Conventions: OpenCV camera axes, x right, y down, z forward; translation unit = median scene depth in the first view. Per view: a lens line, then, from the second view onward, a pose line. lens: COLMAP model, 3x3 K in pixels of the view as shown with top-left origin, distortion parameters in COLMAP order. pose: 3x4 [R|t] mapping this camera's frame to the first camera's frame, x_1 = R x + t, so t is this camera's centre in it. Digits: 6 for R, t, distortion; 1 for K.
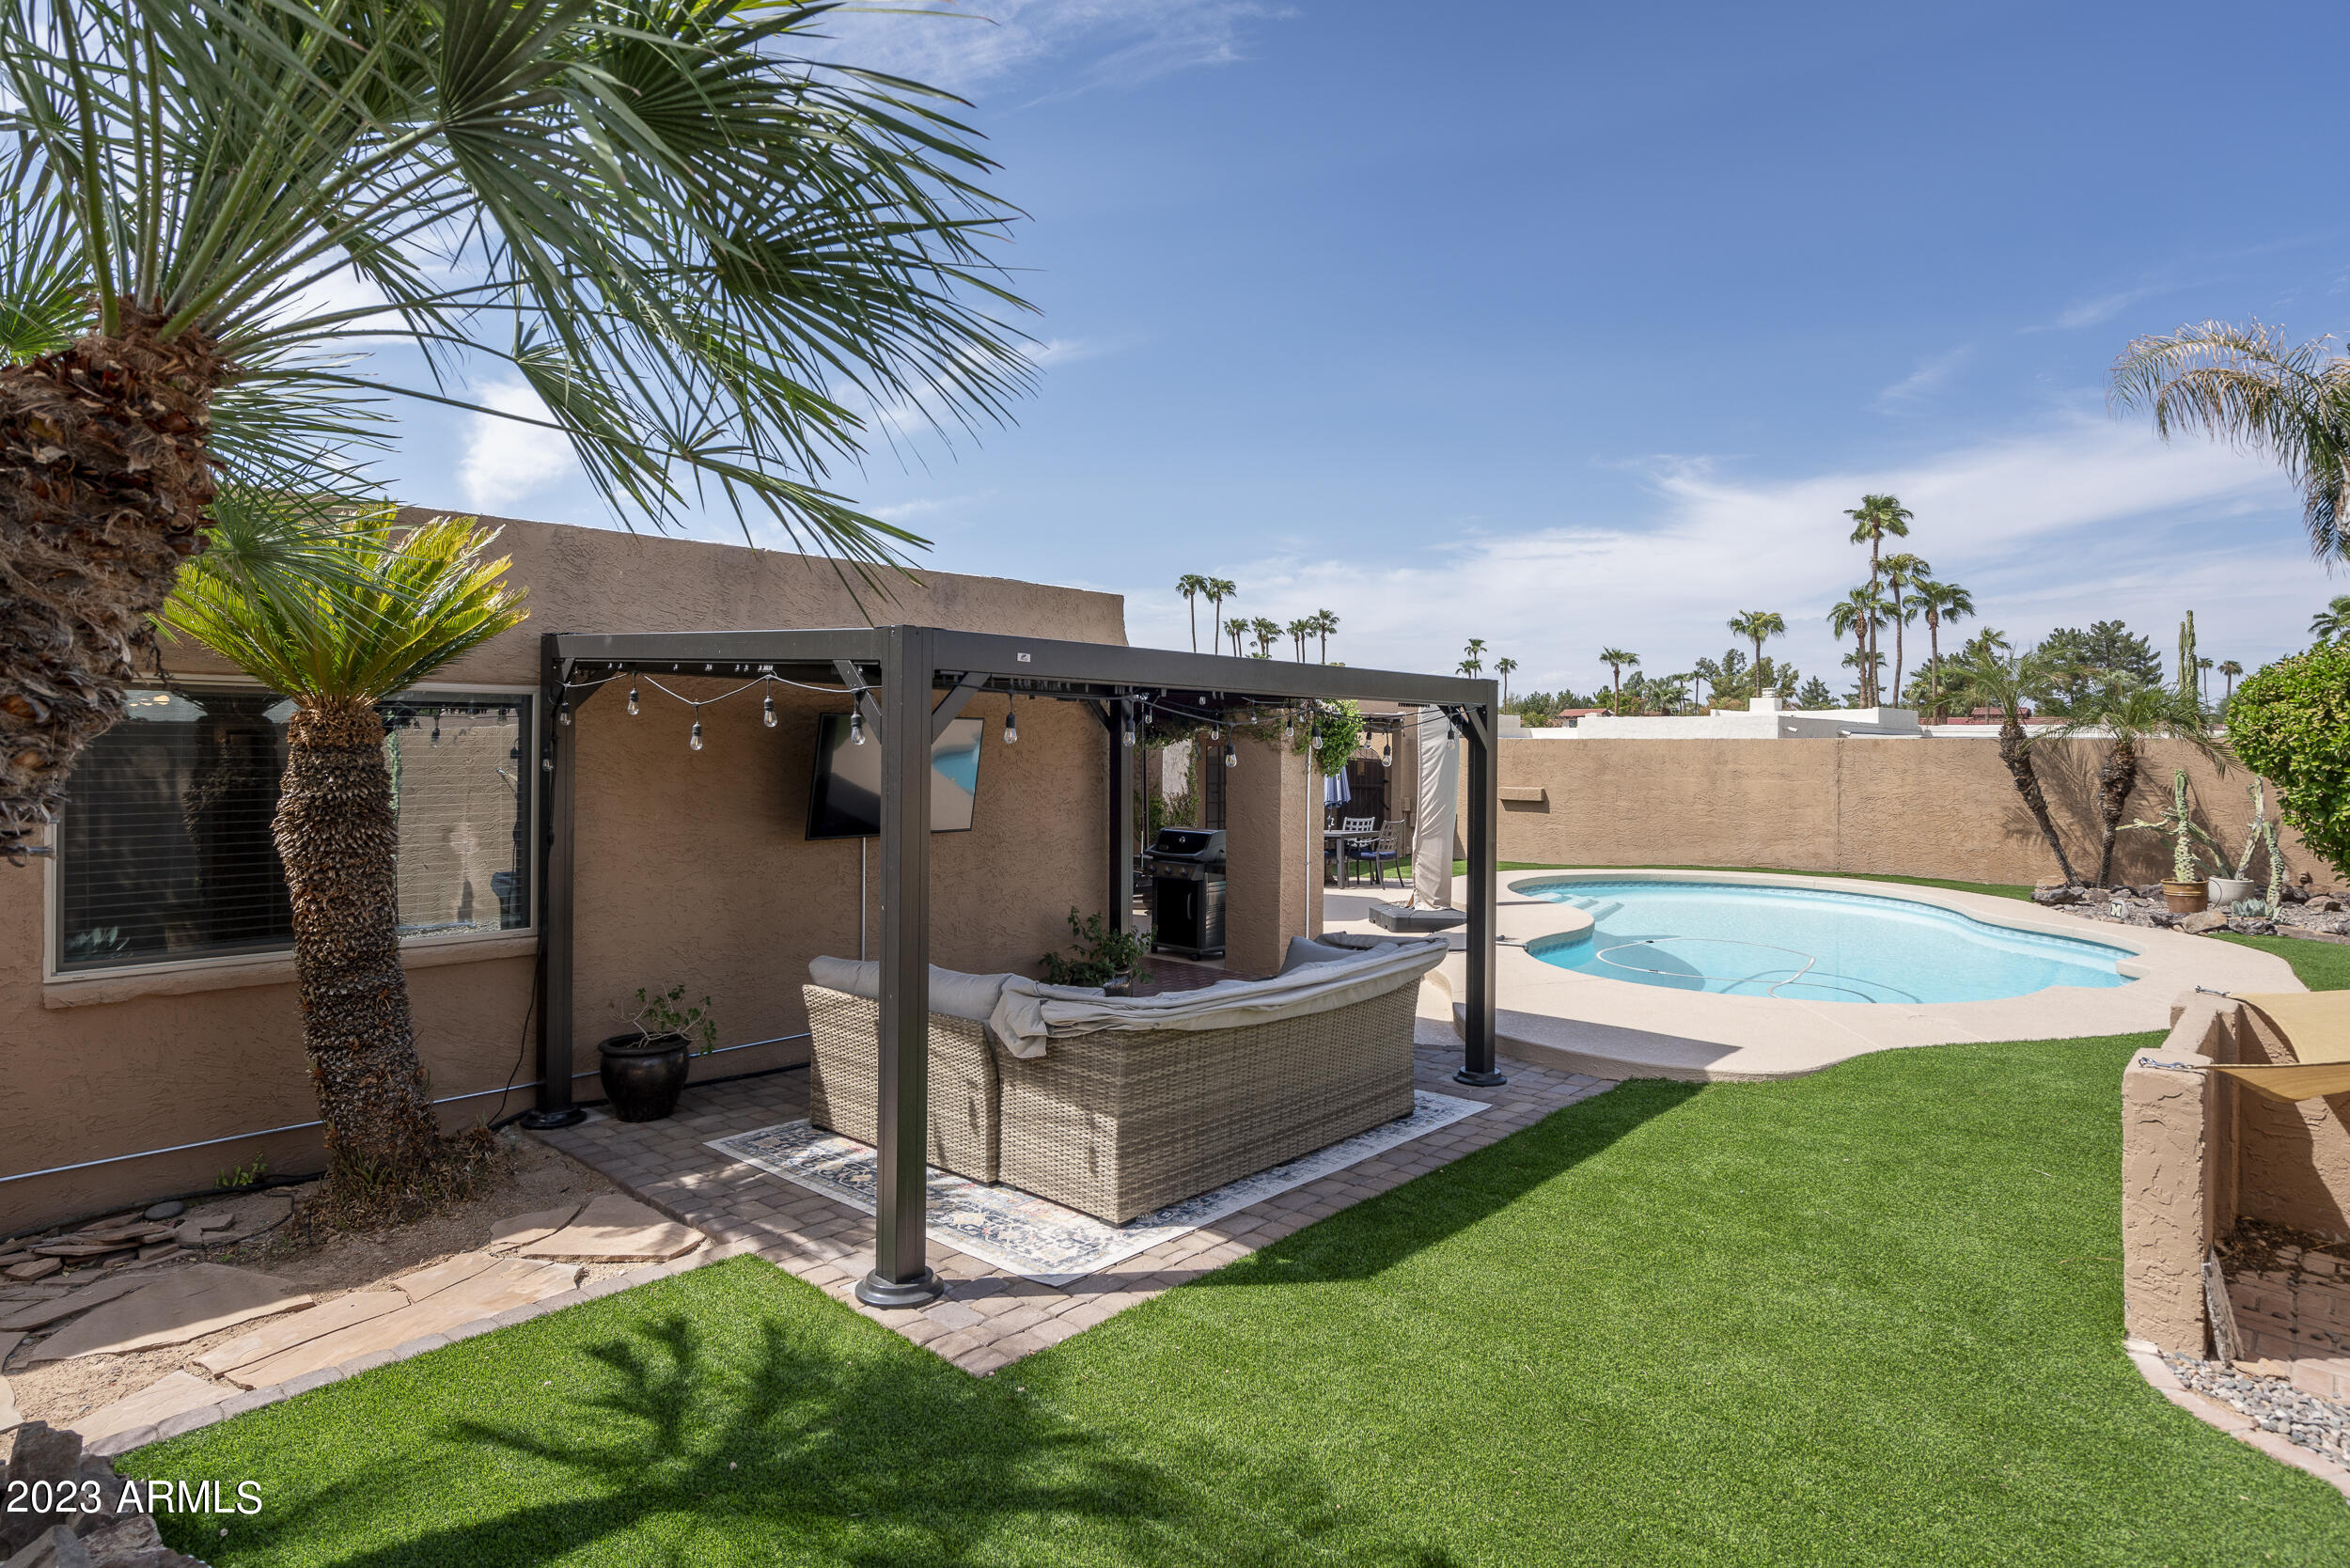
lens RADIAL K [[1281.5, 0, 1176.7], [0, 1281.5, 739.8], [0, 0, 1]] dist [0.000994, 0.001482]
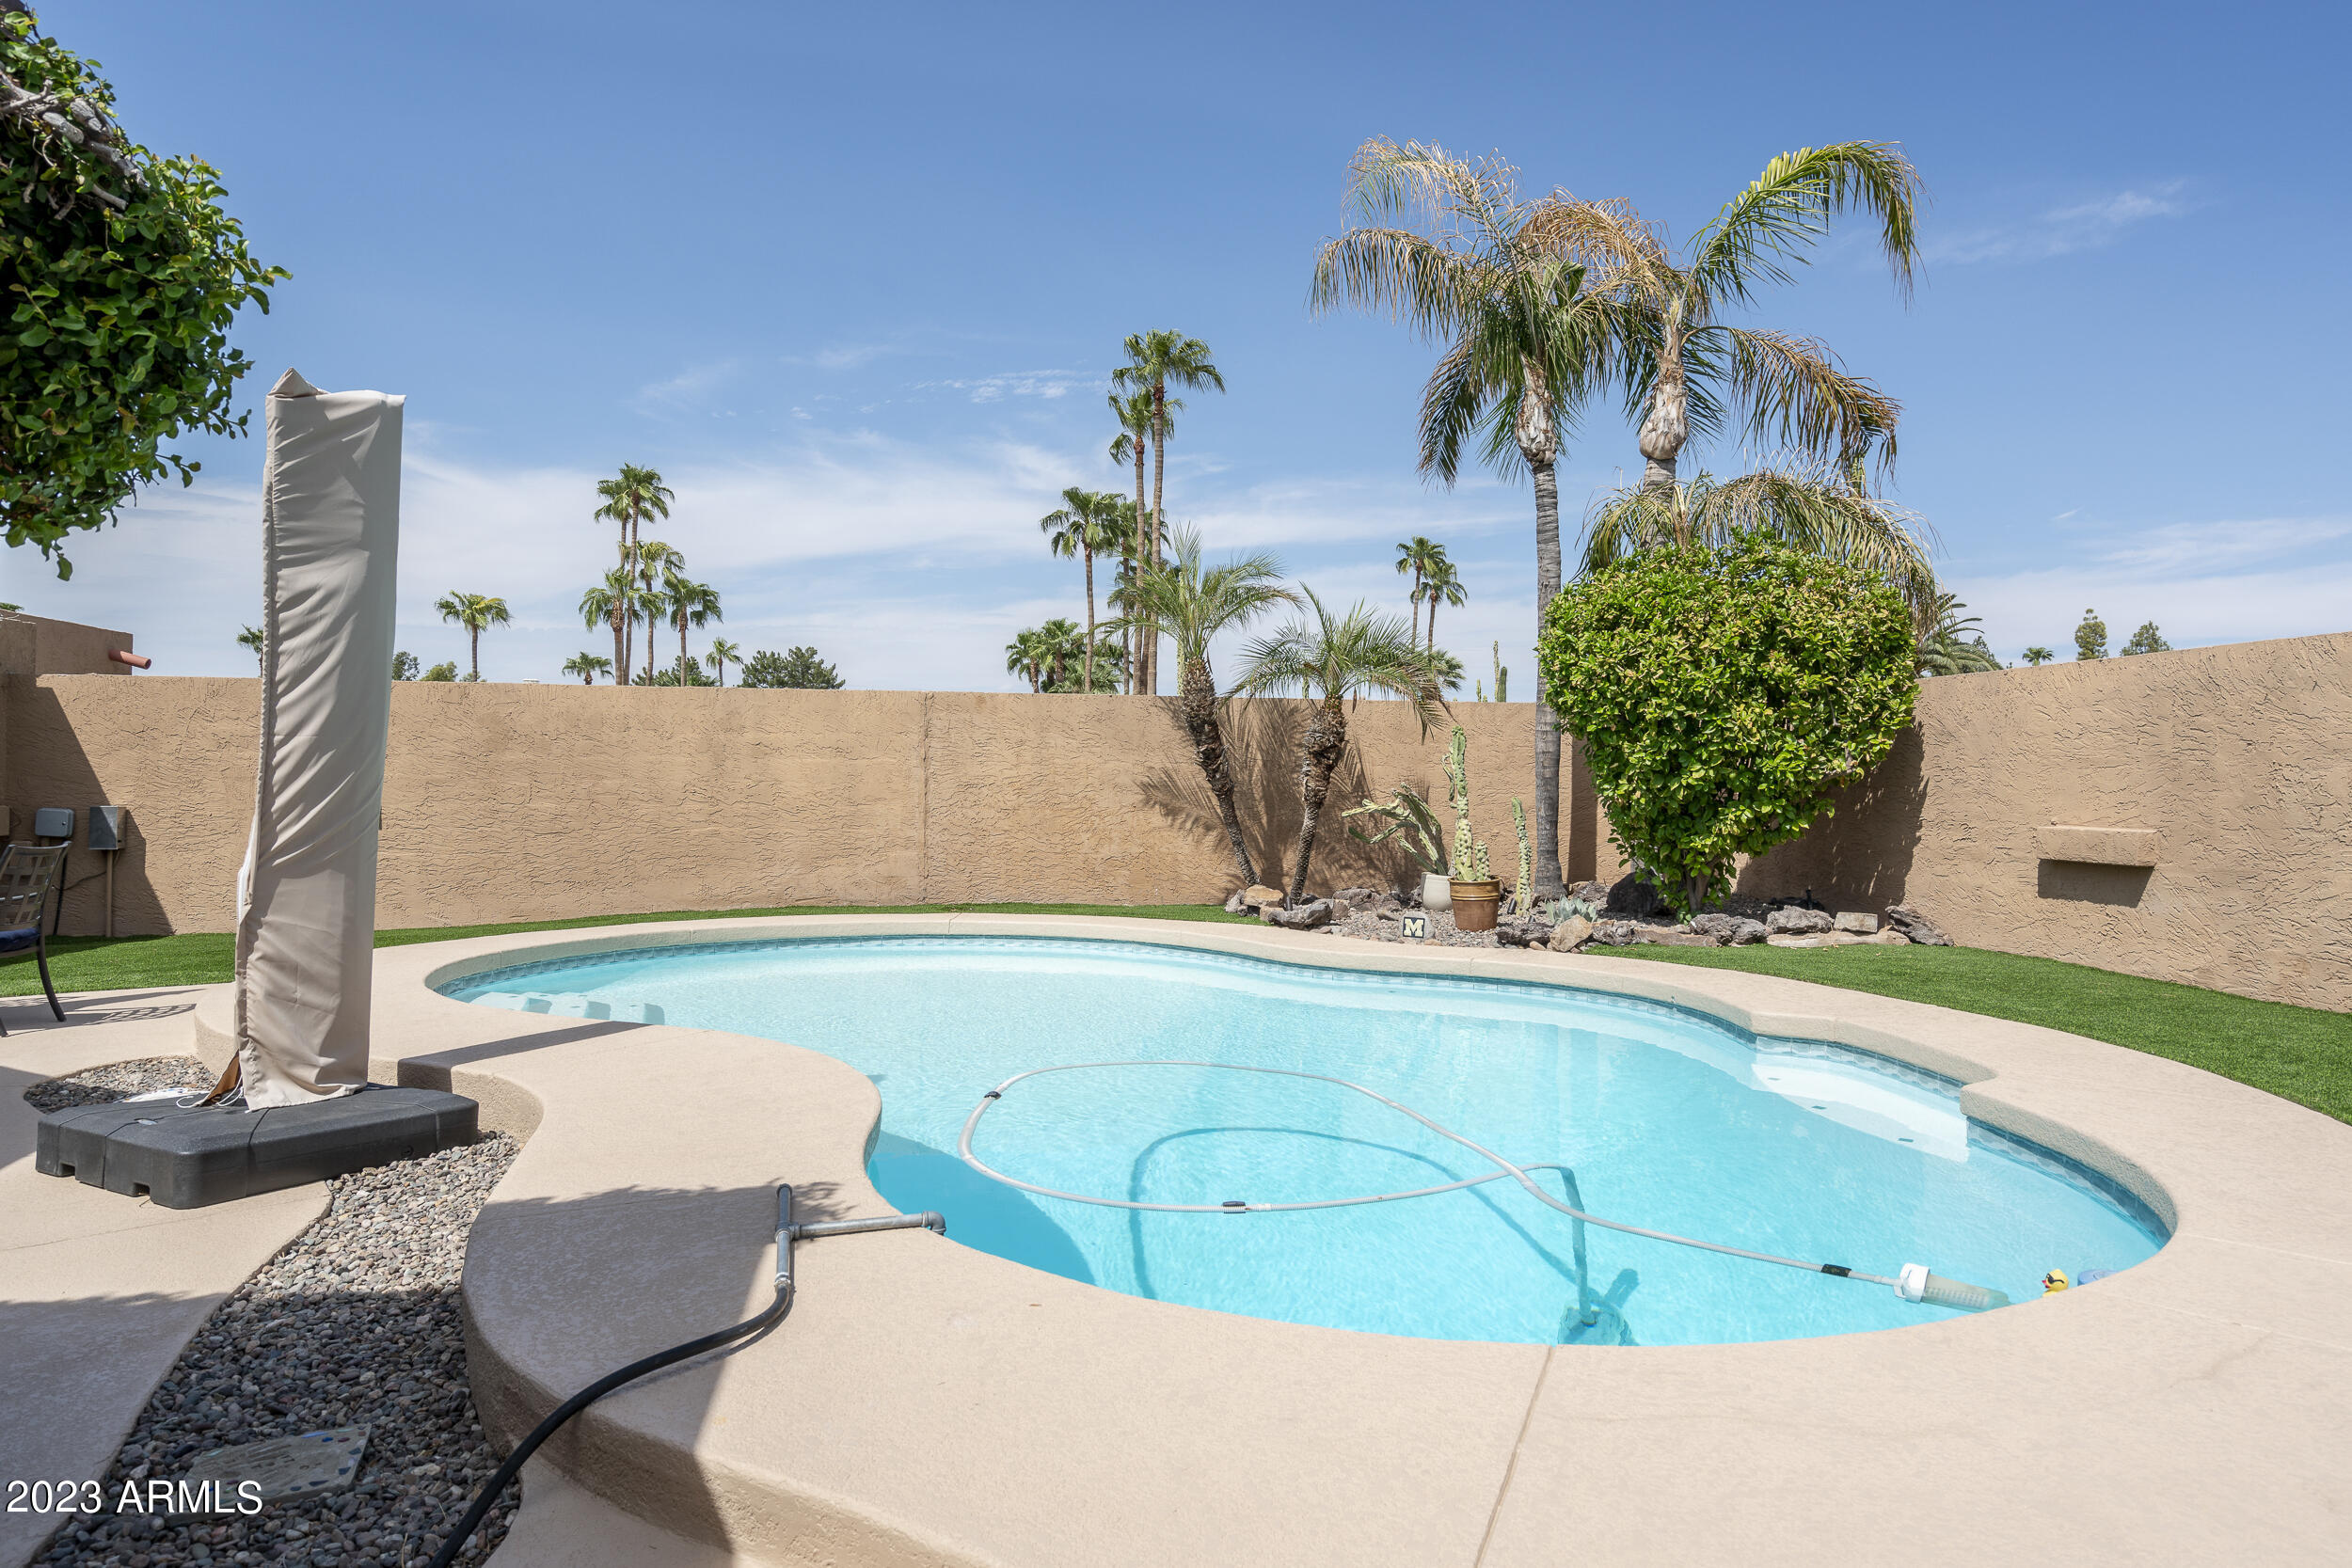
lens RADIAL K [[1404.2, 0, 1173.7], [0, 1404.2, 773.2], [0, 0, 1]] dist [0.005455, 0.002334]
pose [[0.594455, 0.008851, 0.804080, 0.033346], [-0.009597, 0.999946, -0.003912, 0.037869], [-0.804072, -0.005391, 0.594508, 0.459670]]
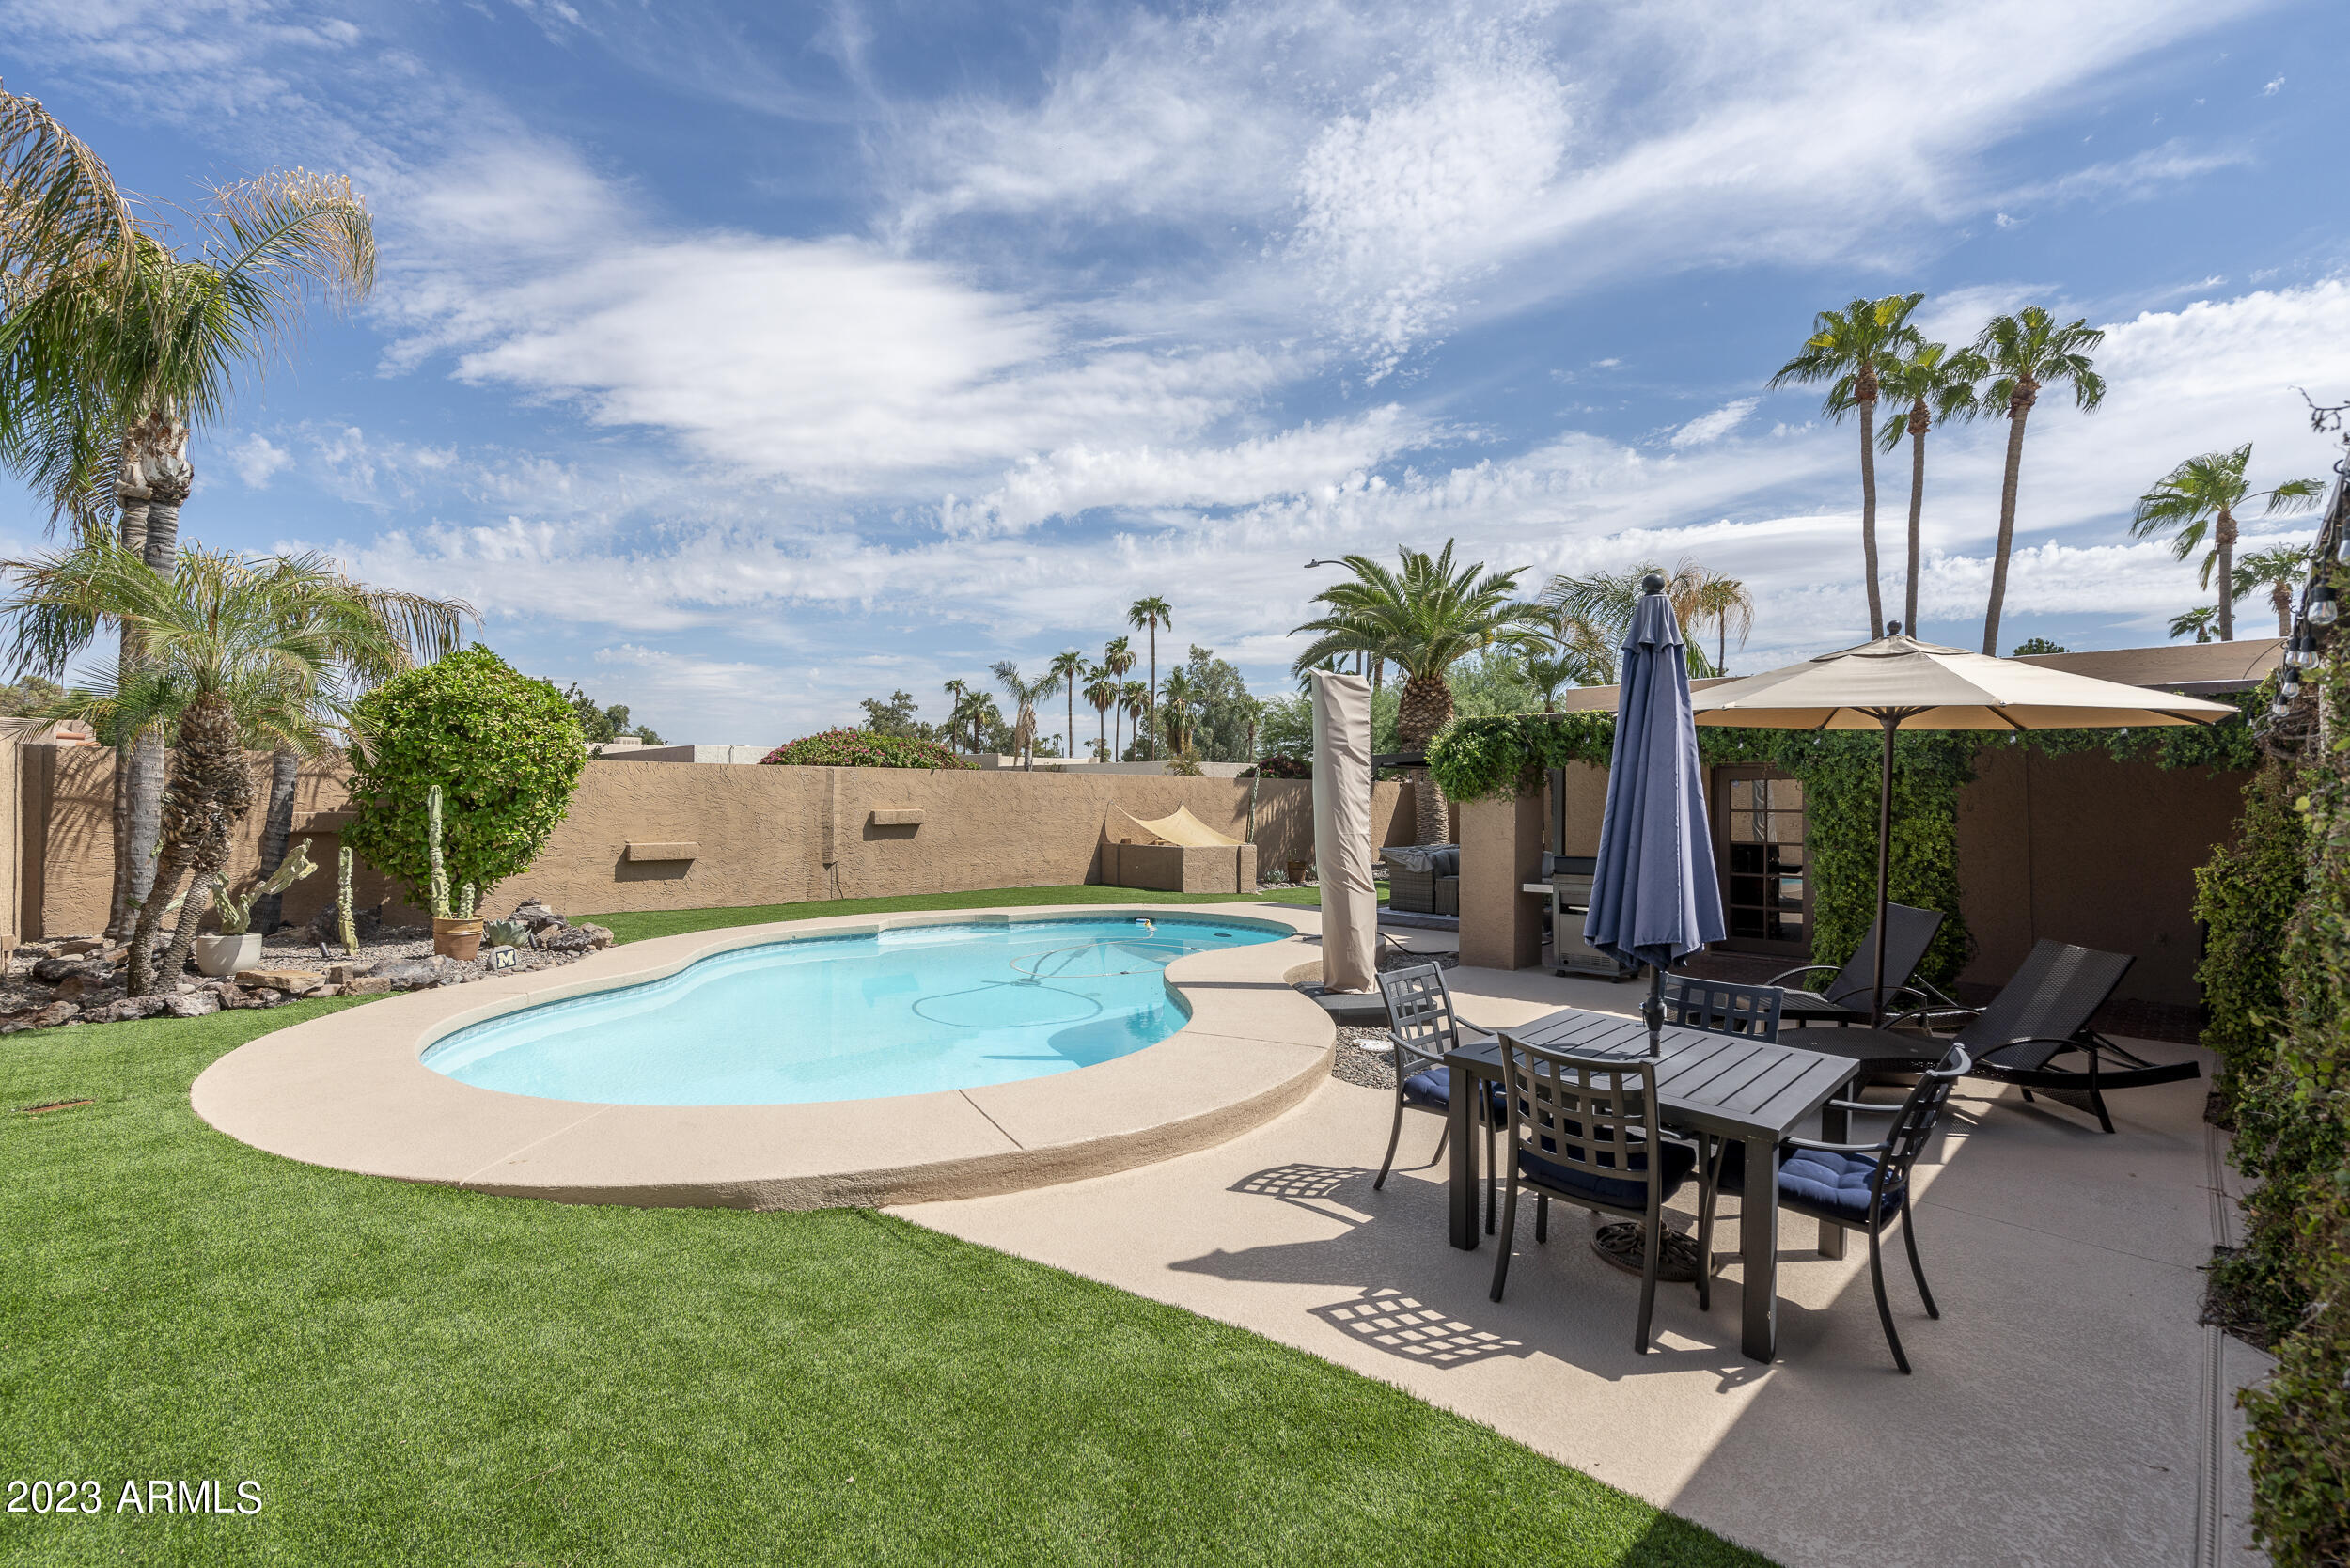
lens RADIAL K [[1076.3, 0, 1172.9], [0, 1076.3, 781.8], [0, 0, 1]] dist [-0.002169, 0.000809]
pose [[-0.999486, -0.009478, 0.030621, 0.196518], [-0.009997, 0.999808, -0.016842, 0.019800], [-0.030456, -0.017140, -0.999389, 1.148242]]
